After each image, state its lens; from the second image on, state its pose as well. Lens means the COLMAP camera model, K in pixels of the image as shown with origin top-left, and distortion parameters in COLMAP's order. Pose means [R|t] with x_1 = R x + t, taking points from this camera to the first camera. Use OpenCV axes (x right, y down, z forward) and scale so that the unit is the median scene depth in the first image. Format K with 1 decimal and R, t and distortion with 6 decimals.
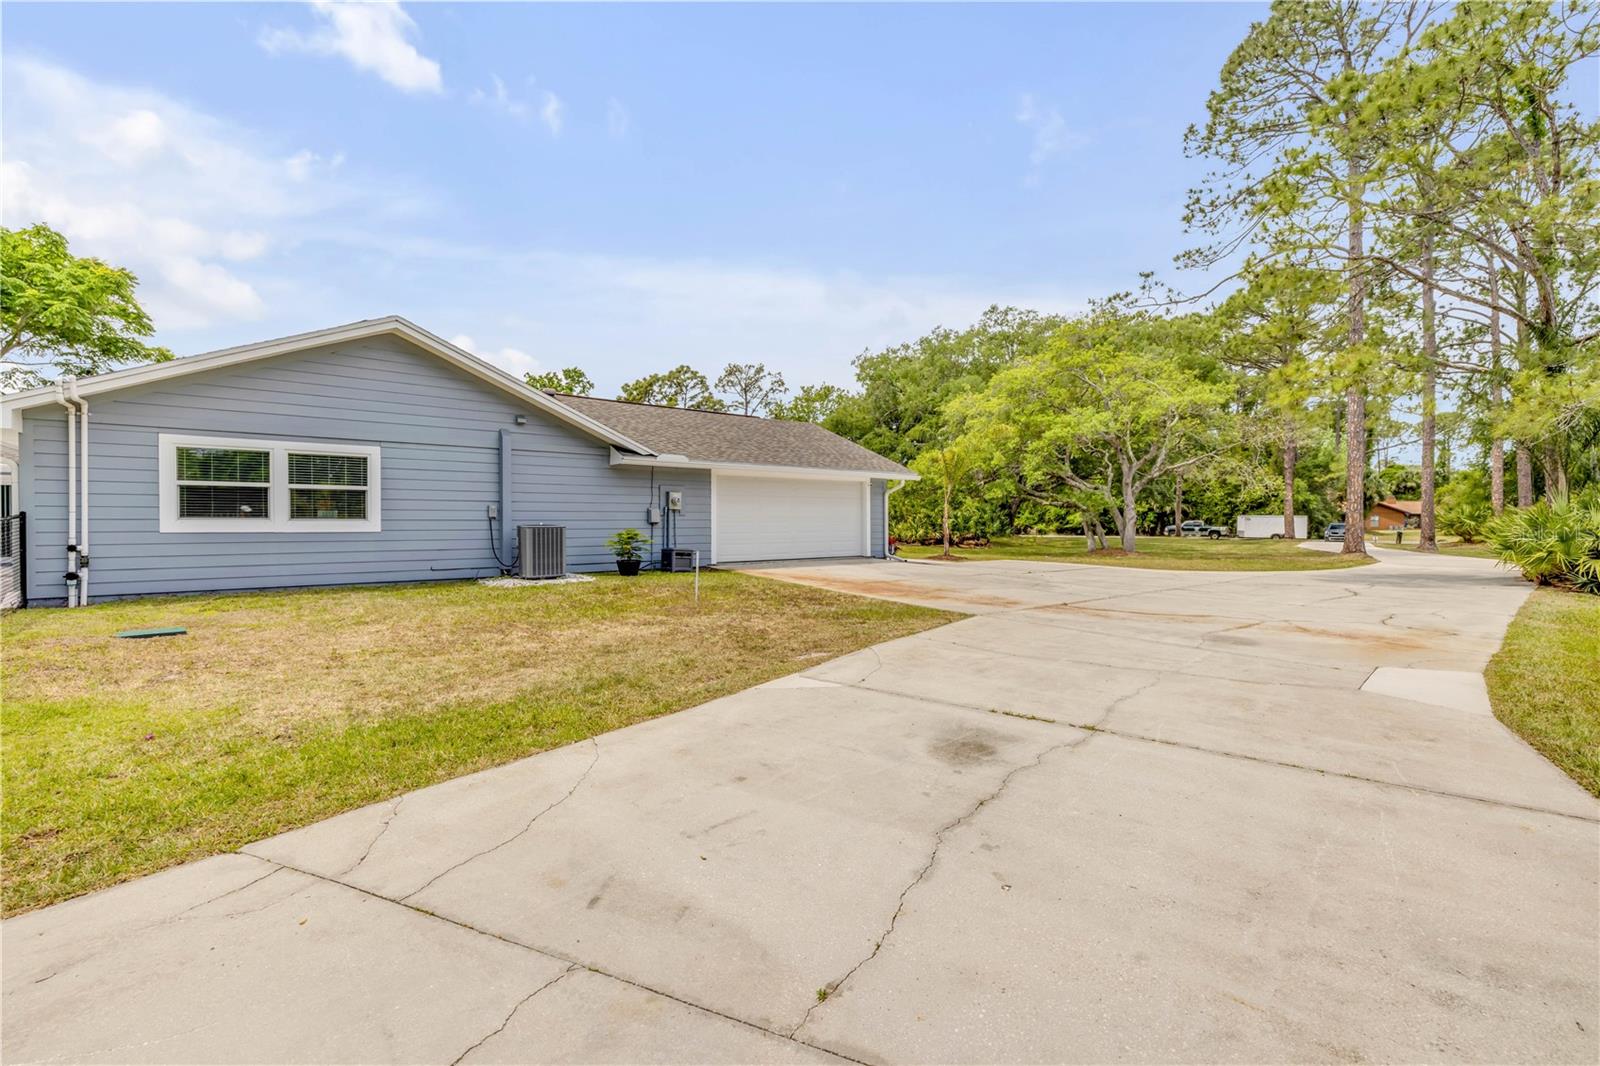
lens RADIAL K [[688.2, 0, 795.2], [0, 688.2, 517.9], [0, 0, 1]] dist [-0.001190, -0.000169]
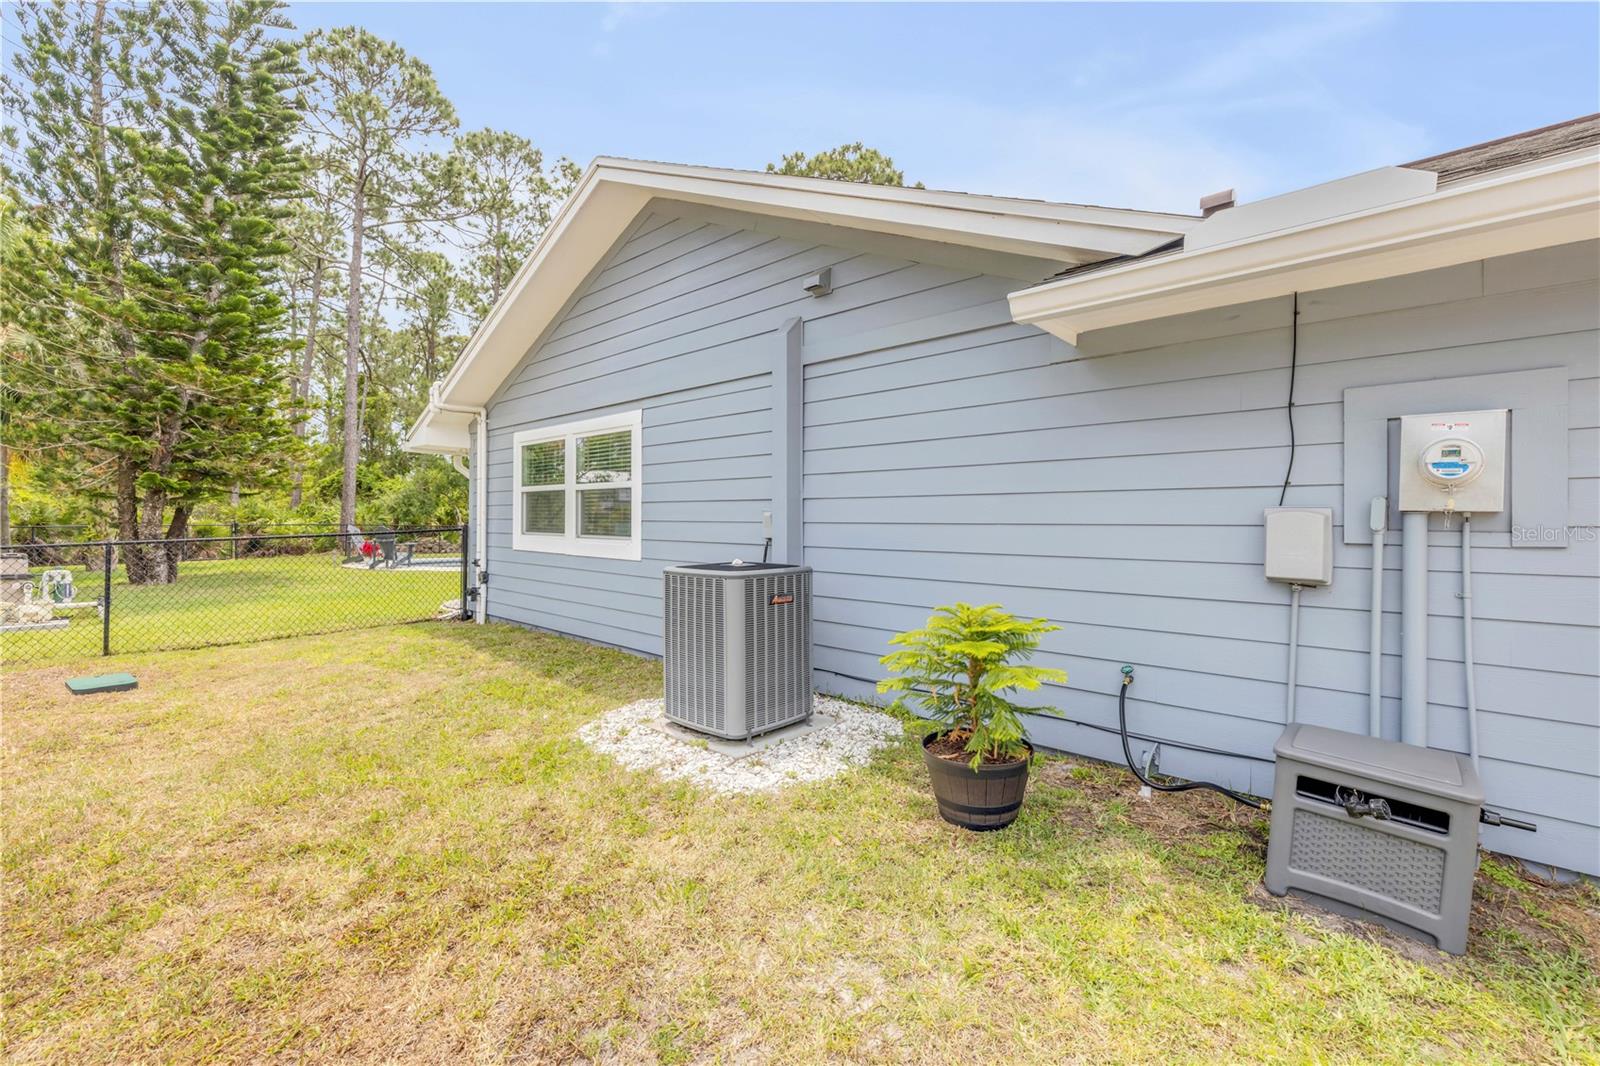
lens RADIAL K [[680.9, 0, 791.9], [0, 680.9, 526.1], [0, 0, 1]] dist [-0.001355, 0.000147]
pose [[0.150057, 0.008294, -0.988643, -0.039104], [-0.002394, 0.999965, 0.008026, -0.013809], [0.988674, 0.001162, 0.150072, 1.131804]]
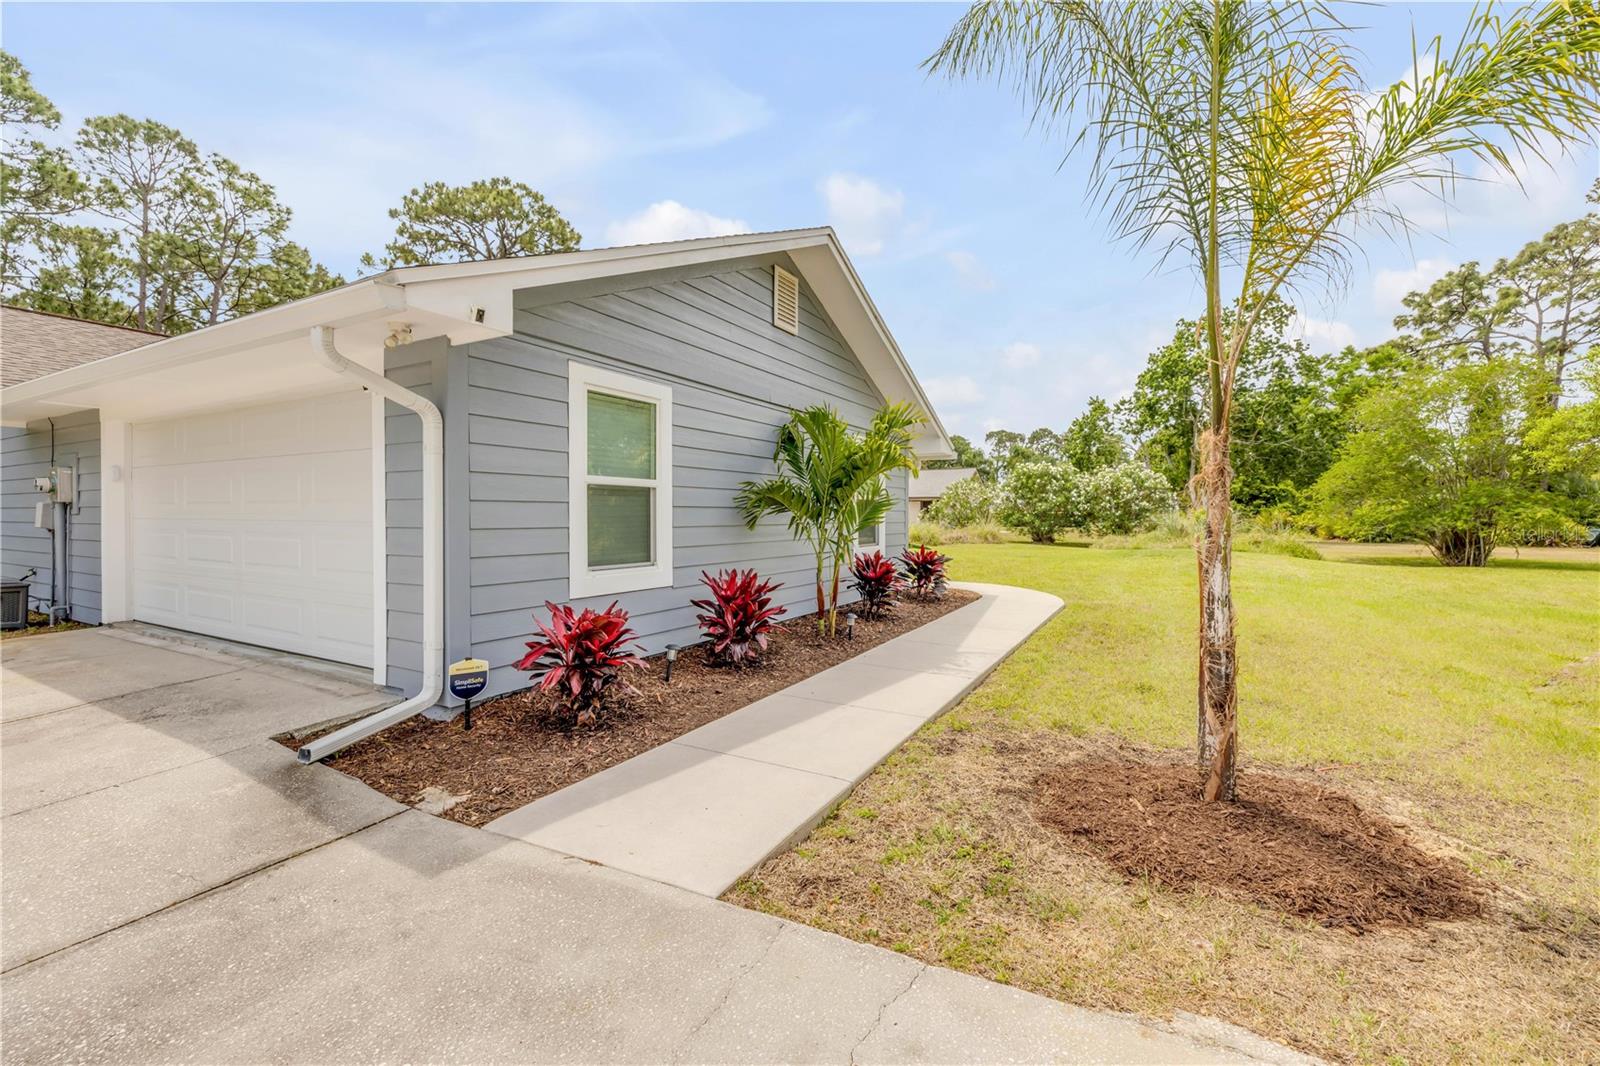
lens RADIAL K [[678.7, 0, 794.0], [0, 678.7, 525.3], [0, 0, 1]] dist [-0.000059, -0.000076]
pose [[0.381052, 0.016752, -0.924402, 0.683707], [0.001690, 0.999822, 0.018815, -0.004849], [0.924552, -0.008732, 0.380956, 1.842788]]
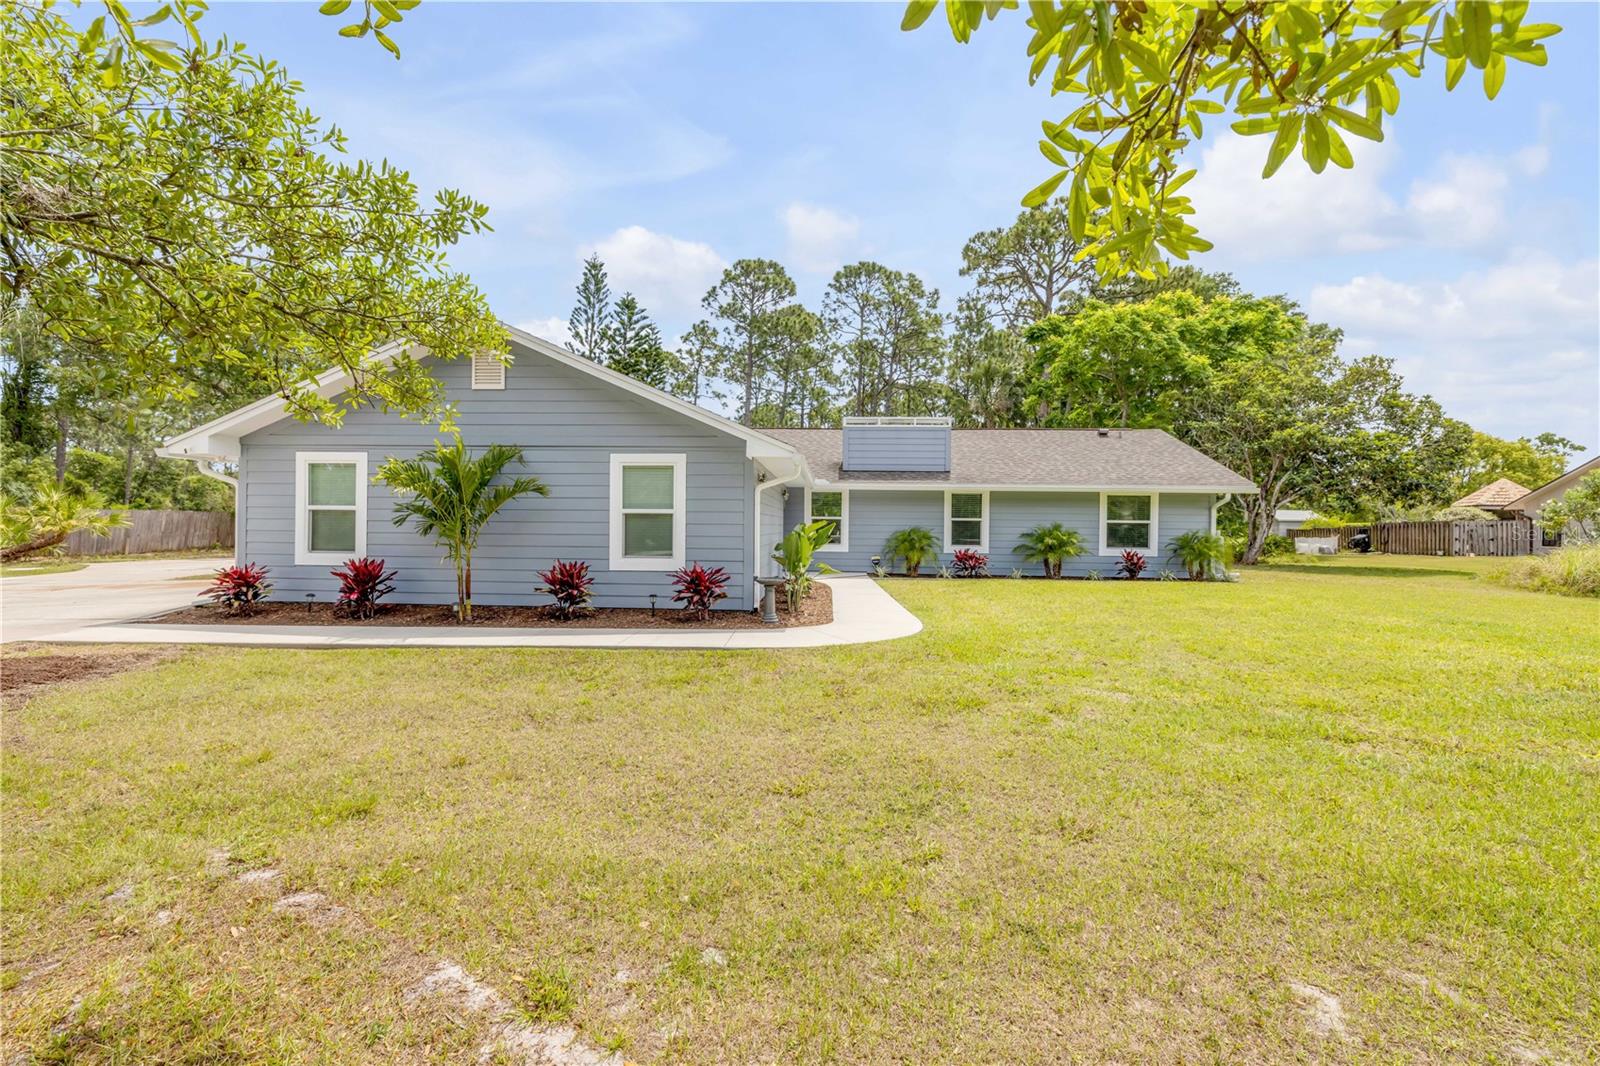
lens RADIAL K [[680.9, 0, 791.9], [0, 680.9, 526.1], [0, 0, 1]] dist [-0.001355, 0.000147]
pose [[-0.658871, -0.001681, -0.752254, 0.453721], [-0.004076, 0.999991, 0.001335, -0.005972], [0.752245, 0.003945, -0.658872, 3.076941]]
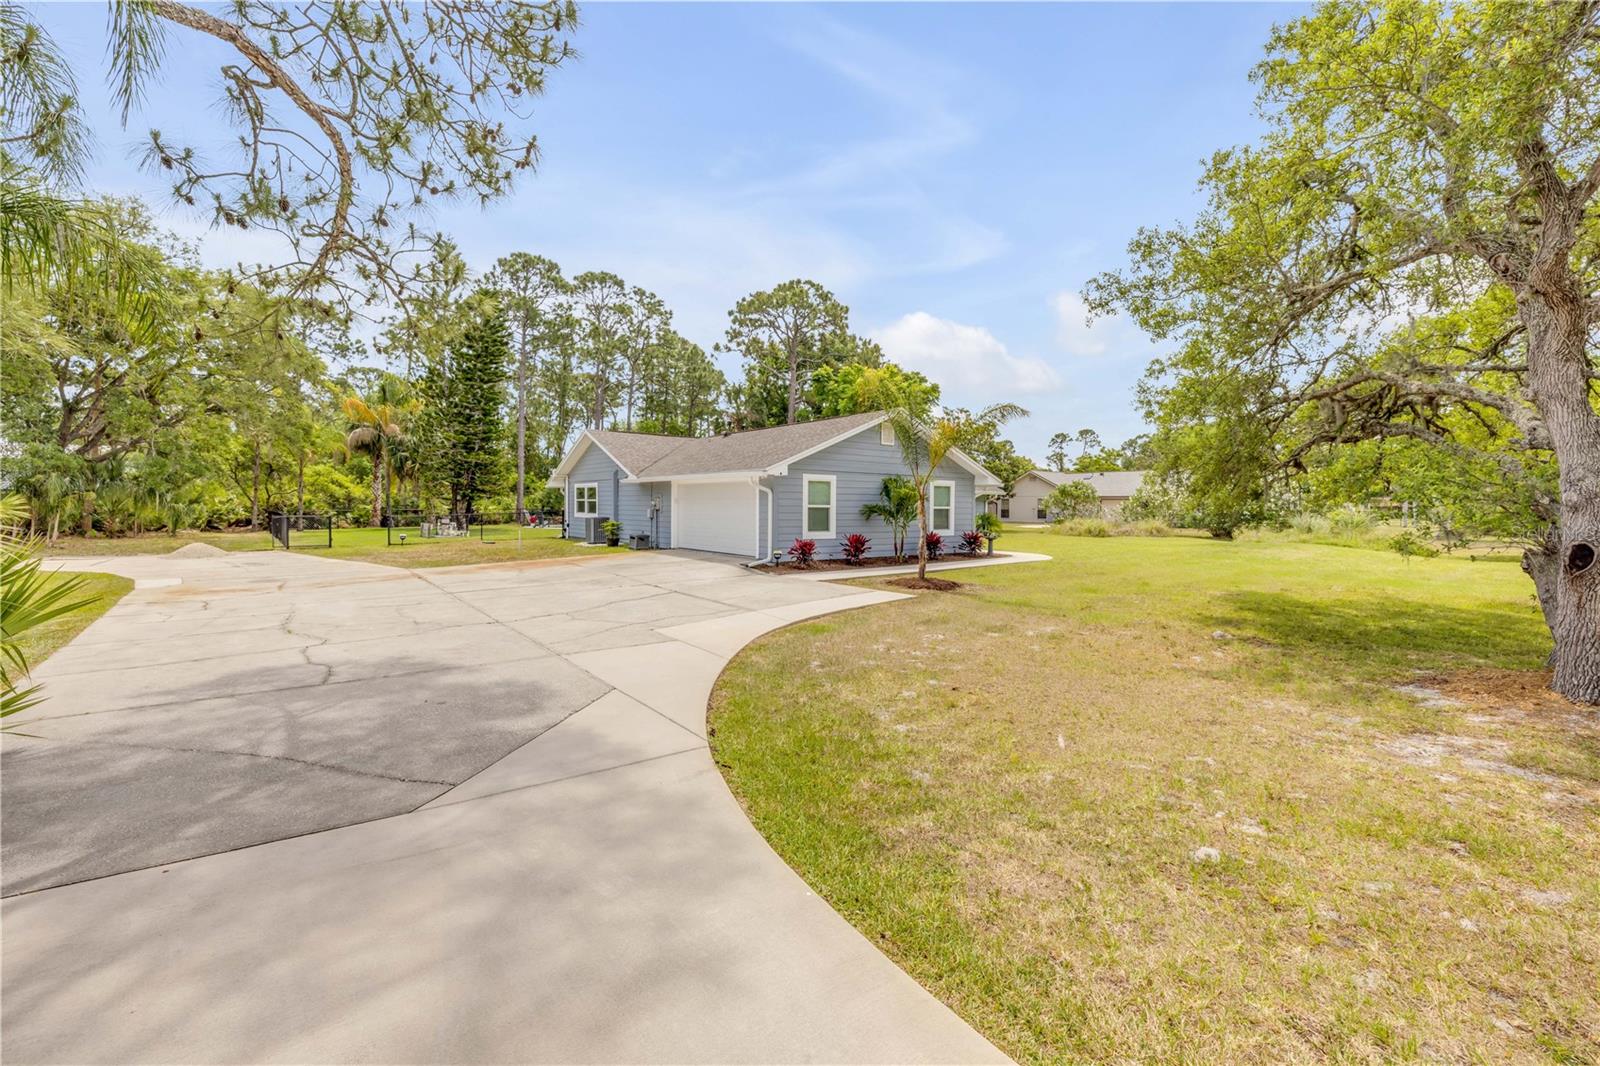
lens RADIAL K [[680.9, 0, 791.9], [0, 680.9, 526.1], [0, 0, 1]] dist [-0.001355, 0.000147]
pose [[-0.023748, 0.031895, -0.999209, 1.911296], [-0.003416, 0.999482, 0.031985, -0.033830], [0.999712, 0.004173, -0.023626, 1.892202]]
